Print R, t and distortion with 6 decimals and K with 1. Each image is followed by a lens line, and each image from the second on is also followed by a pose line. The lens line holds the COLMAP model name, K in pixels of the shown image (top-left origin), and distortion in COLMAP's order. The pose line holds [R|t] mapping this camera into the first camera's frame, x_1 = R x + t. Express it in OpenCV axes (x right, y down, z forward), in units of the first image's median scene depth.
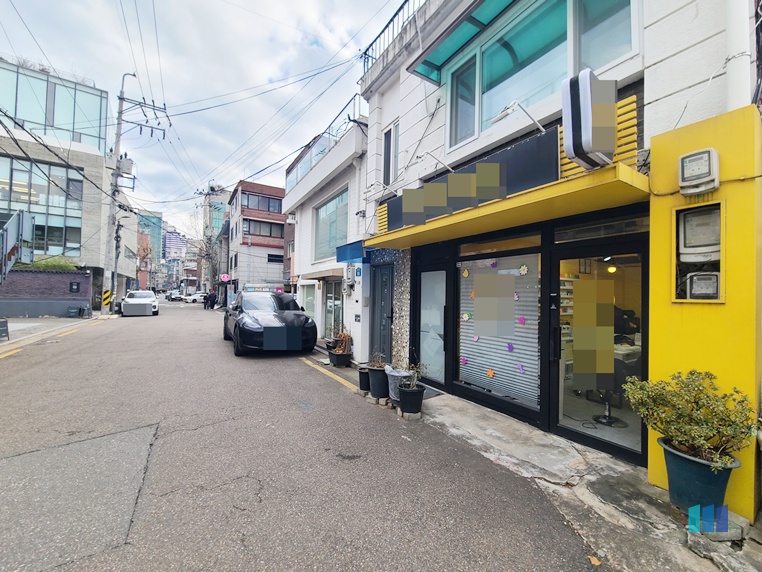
lens RADIAL K [[309.2, 0, 382.0], [0, 309.2, 290.9], [0, 0, 1]] dist [-0.002488, -0.000329]
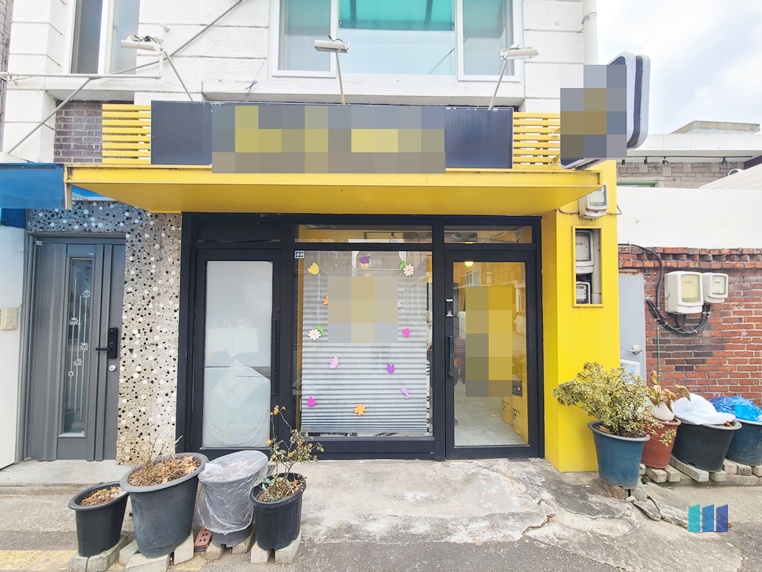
lens RADIAL K [[309.2, 0, 382.0], [0, 309.2, 290.9], [0, 0, 1]] dist [-0.002488, -0.000329]
pose [[0.514164, 0.017302, 0.857517, -0.226839], [-0.007053, 0.999848, -0.015945, 0.000832], [-0.857663, 0.002151, 0.514208, 0.539894]]
